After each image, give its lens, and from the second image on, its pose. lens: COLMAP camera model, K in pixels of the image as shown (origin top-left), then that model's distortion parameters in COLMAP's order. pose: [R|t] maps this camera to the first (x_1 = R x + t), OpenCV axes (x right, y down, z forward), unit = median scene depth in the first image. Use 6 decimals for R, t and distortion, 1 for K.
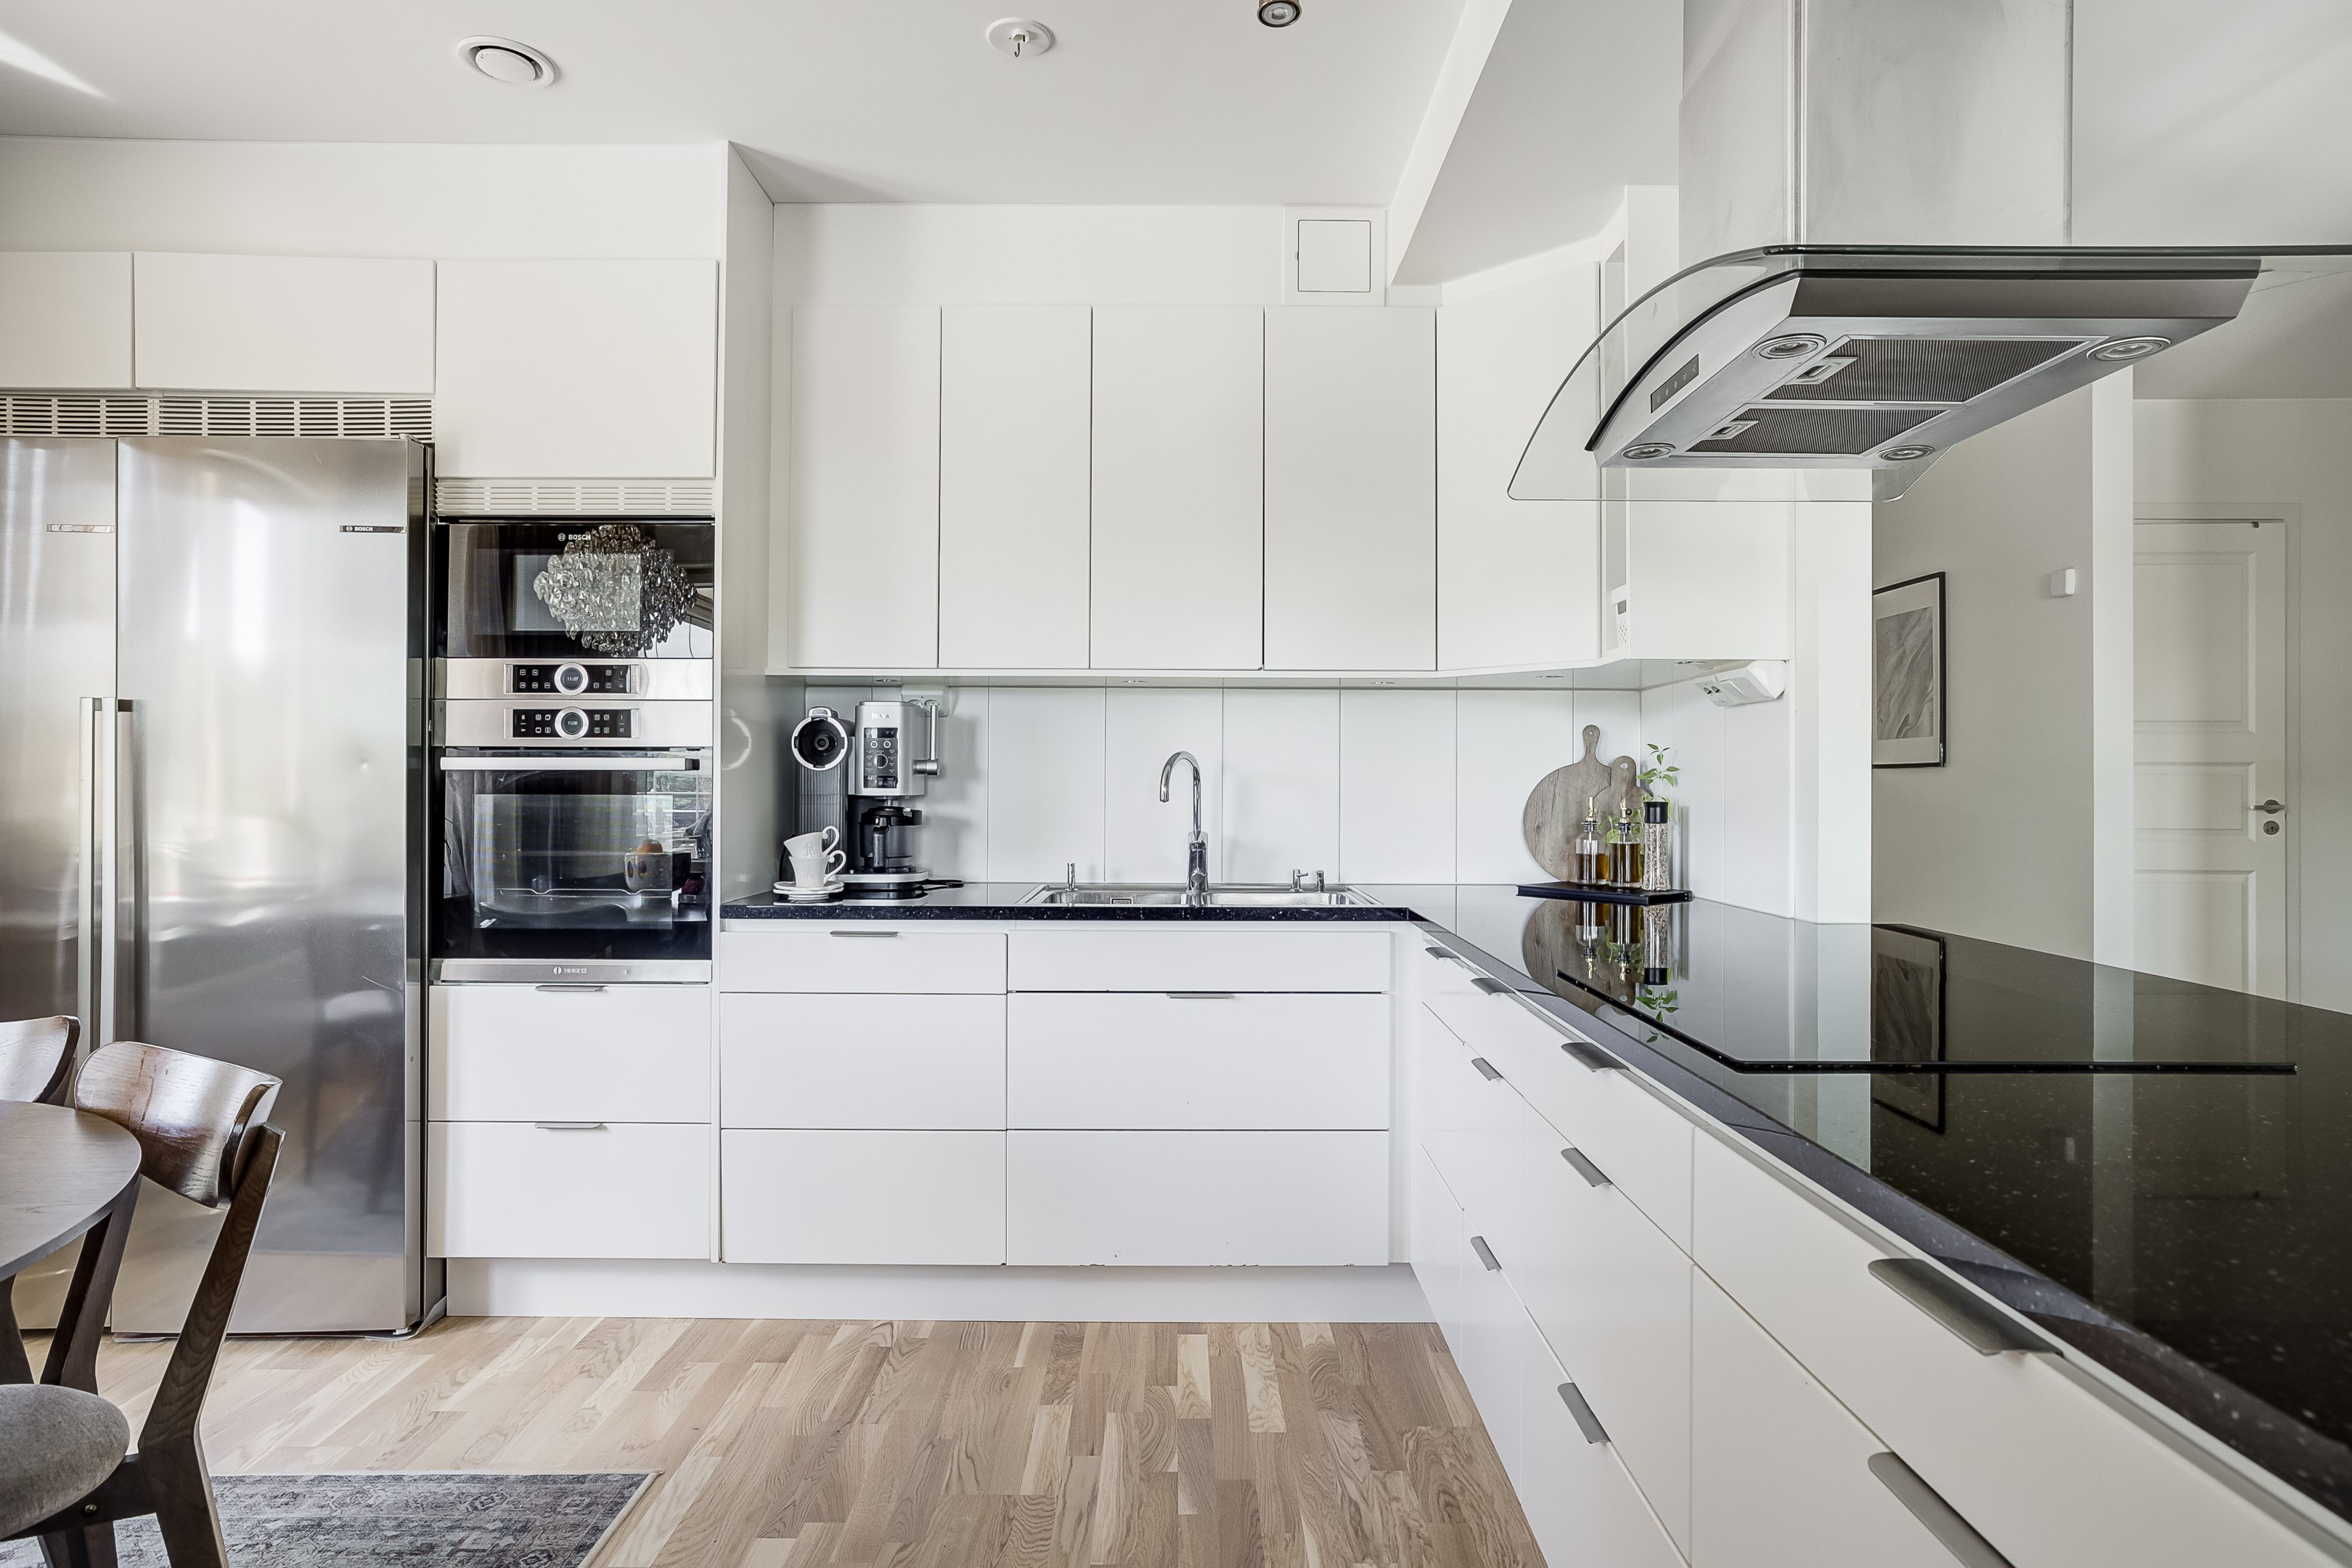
lens RADIAL K [[1250.5, 0, 1156.4], [0, 1250.5, 775.6], [0, 0, 1]] dist [-0.020504, 0.015031]
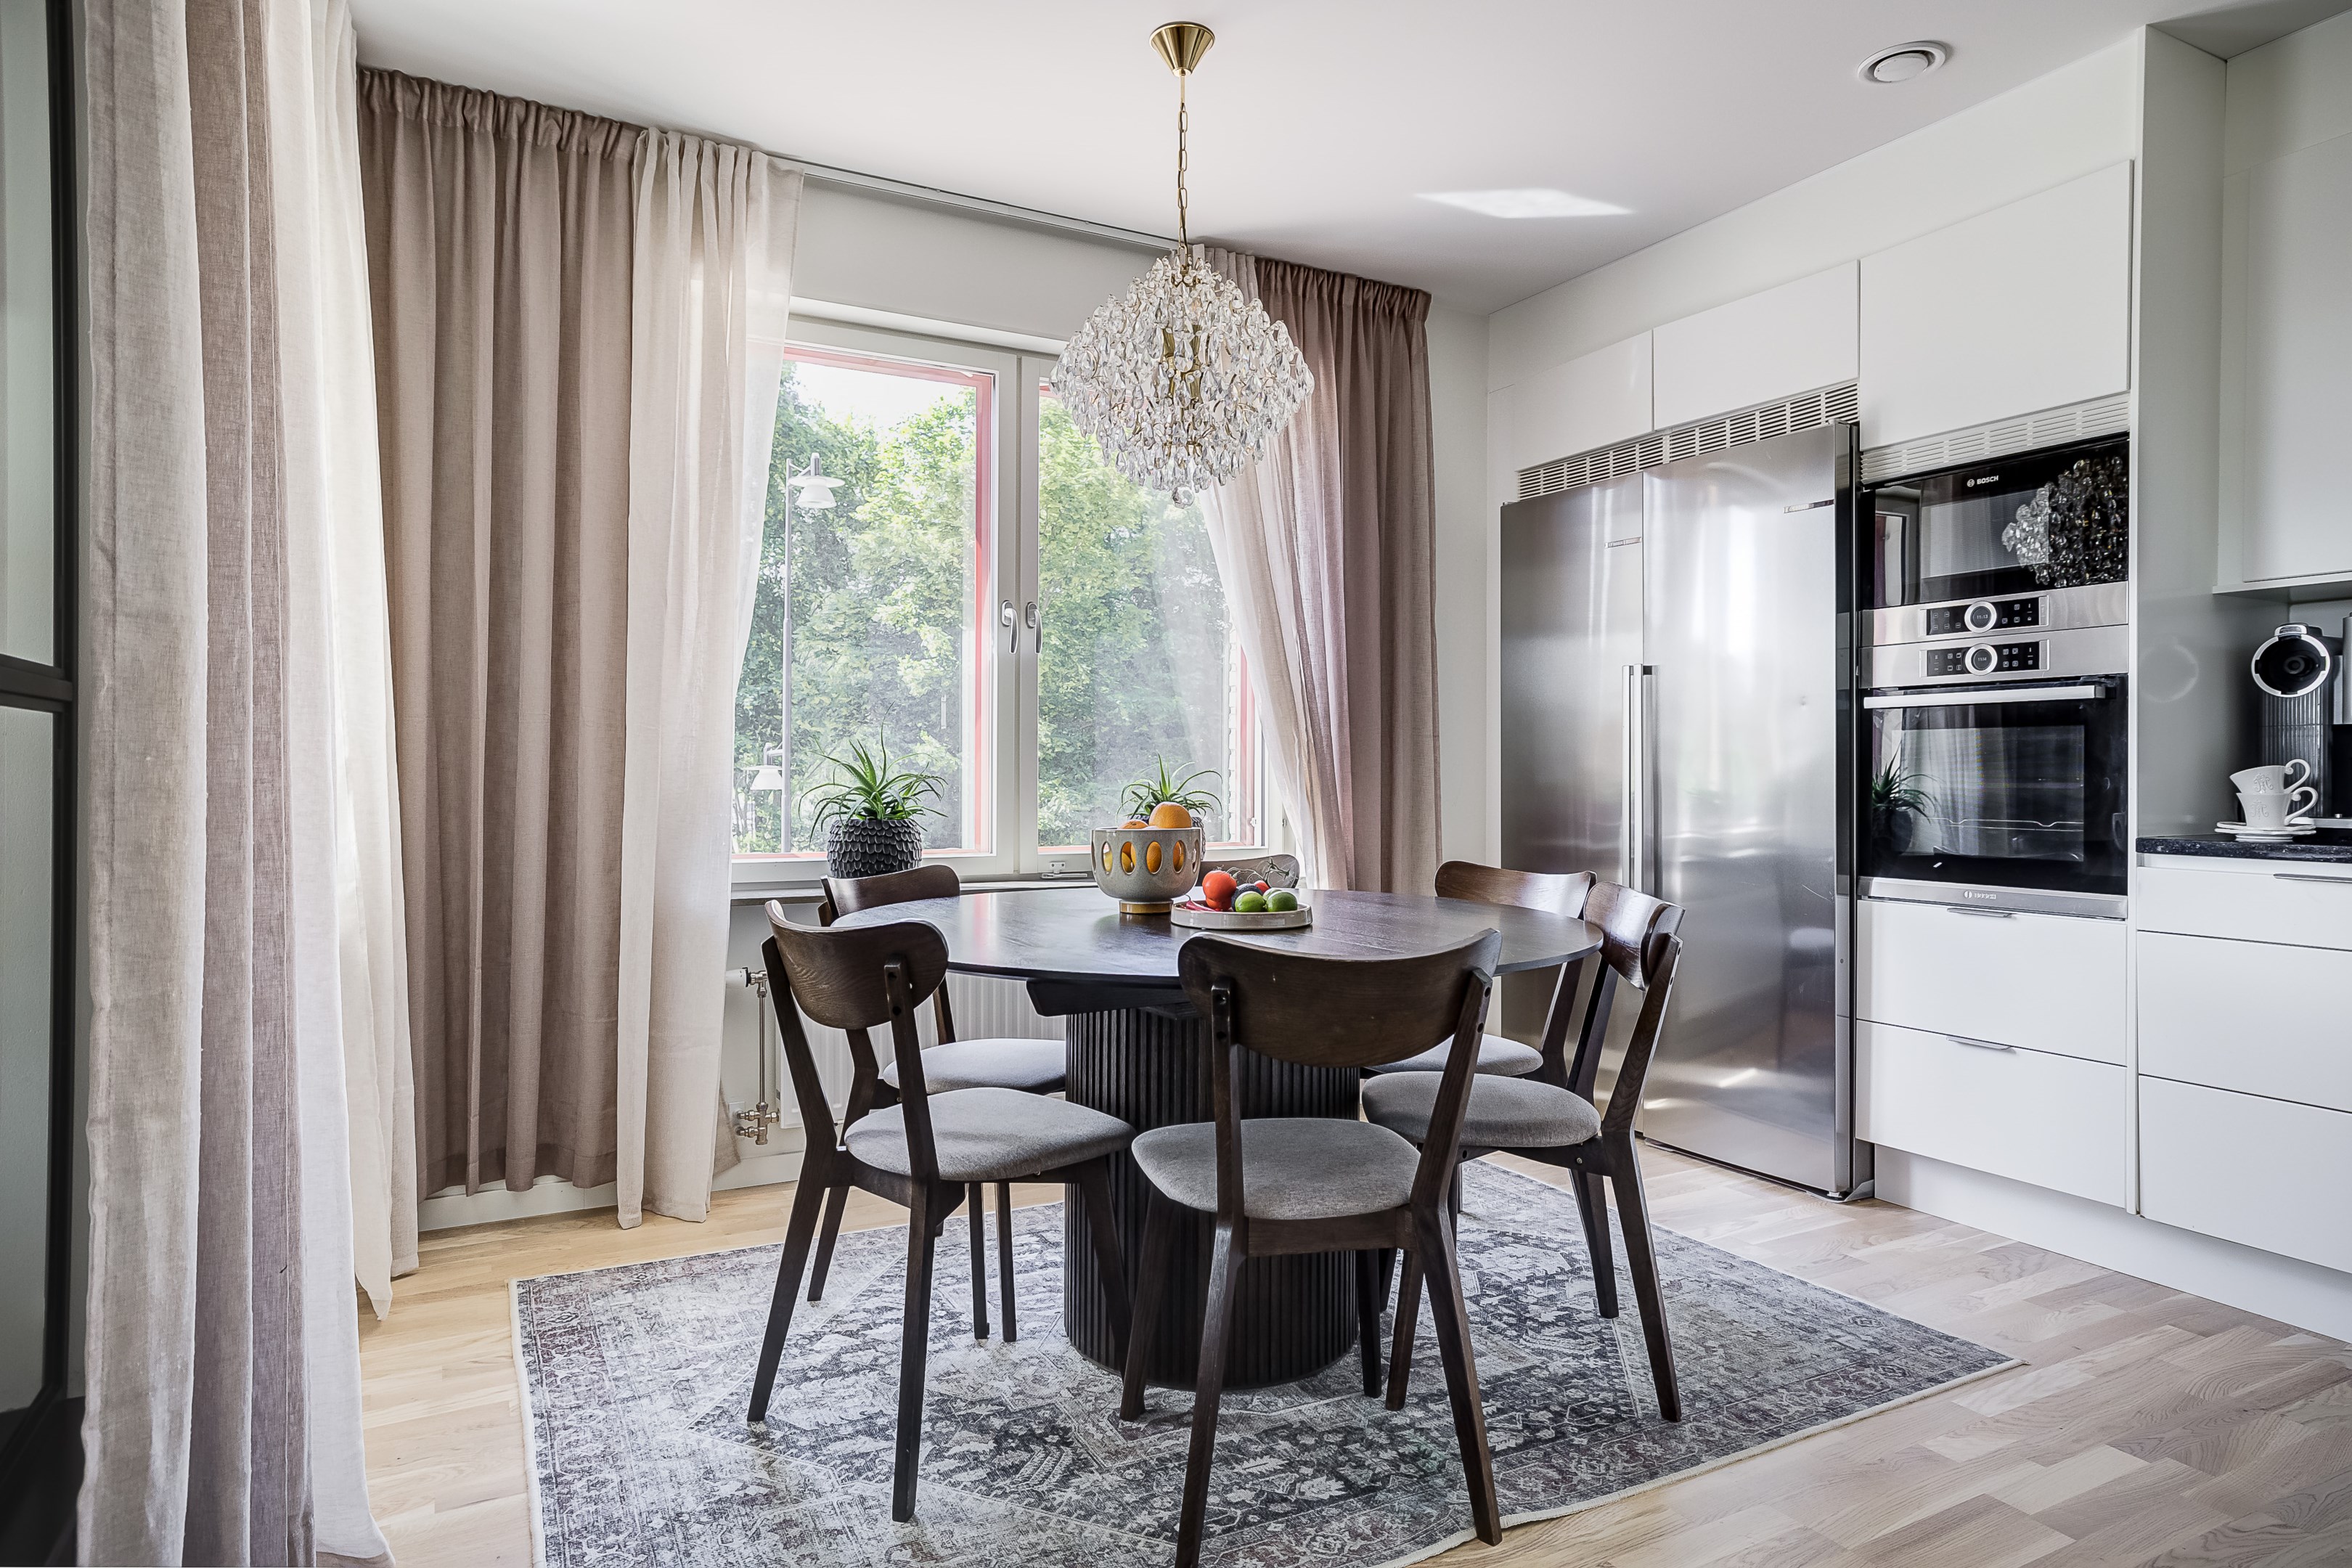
lens RADIAL K [[1399.7, 0, 1158.7], [0, 1399.7, 775.1], [0, 0, 1]] dist [-0.015949, 0.012312]
pose [[0.459771, -0.001982, -0.888035, 0.251629], [0.005180, 0.999986, 0.000450, 0.050884], [0.888023, -0.004807, 0.459775, -0.151348]]
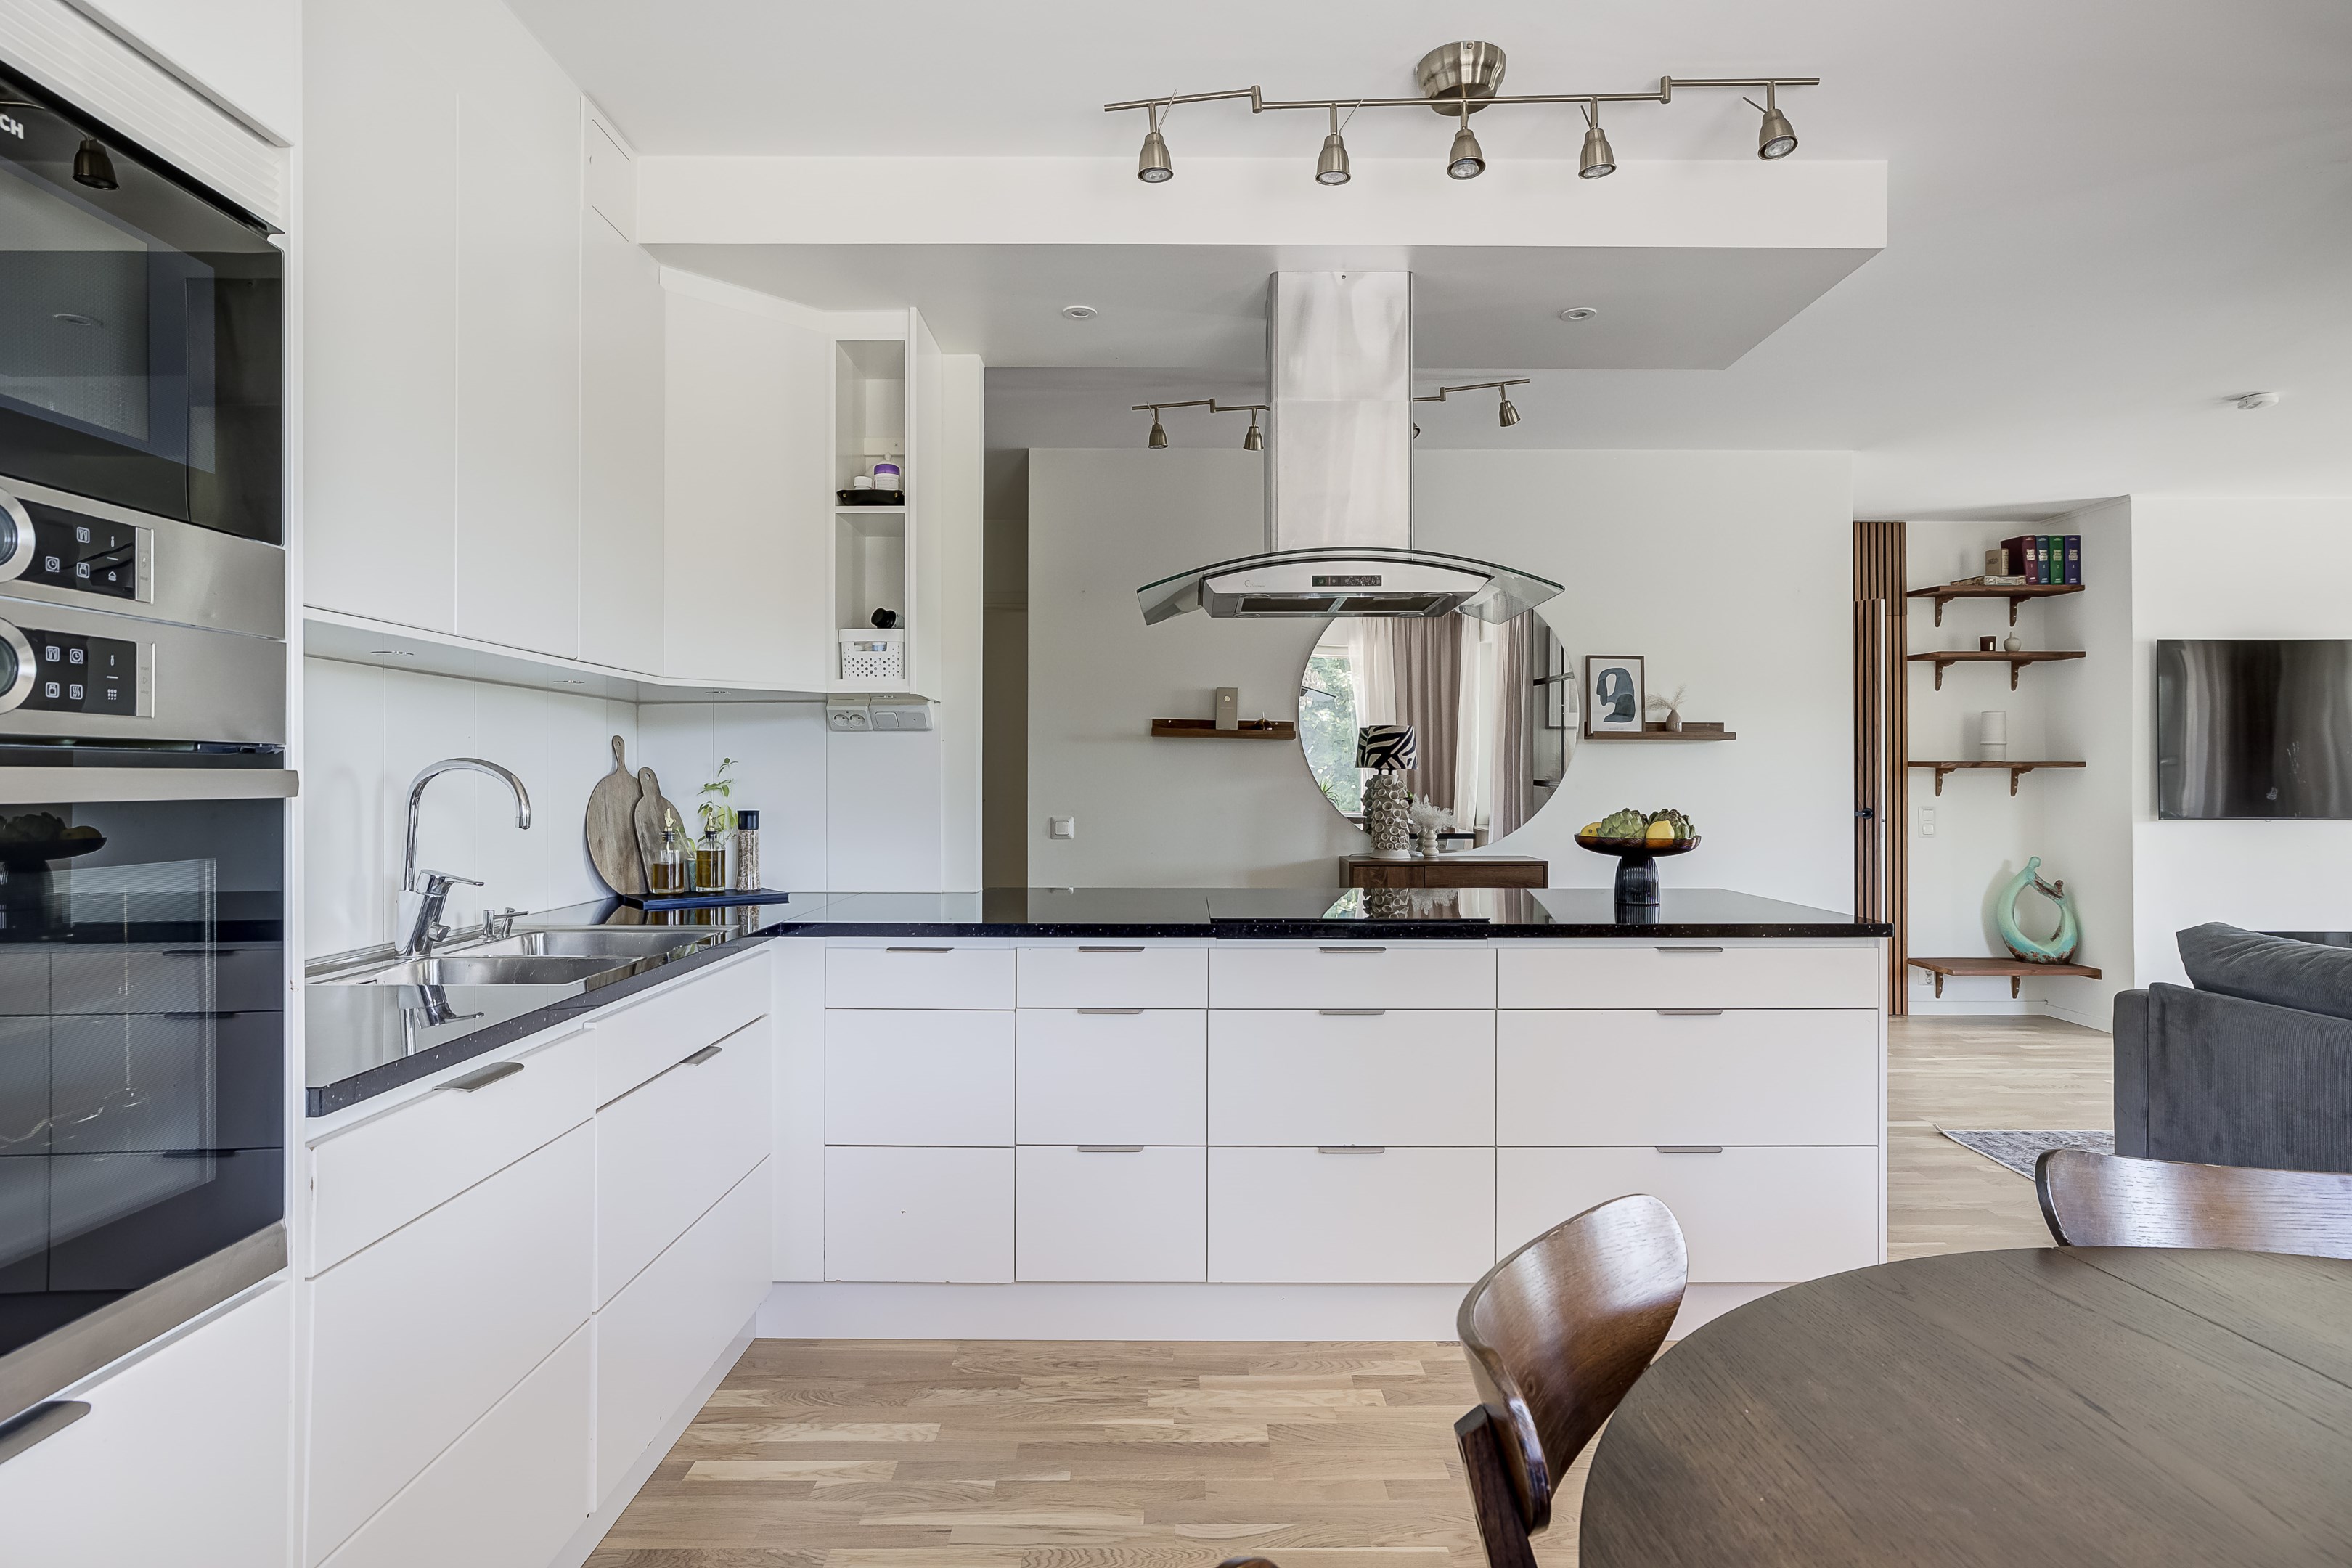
lens RADIAL K [[1250.5, 0, 1190.1], [0, 1250.5, 786.1], [0, 0, 1]] dist [-0.020504, 0.015031]
pose [[0.016155, -0.008127, 0.999836, -0.800298], [-0.002798, 0.999963, 0.008173, -0.012821], [-0.999866, -0.002930, 0.016132, 0.668472]]
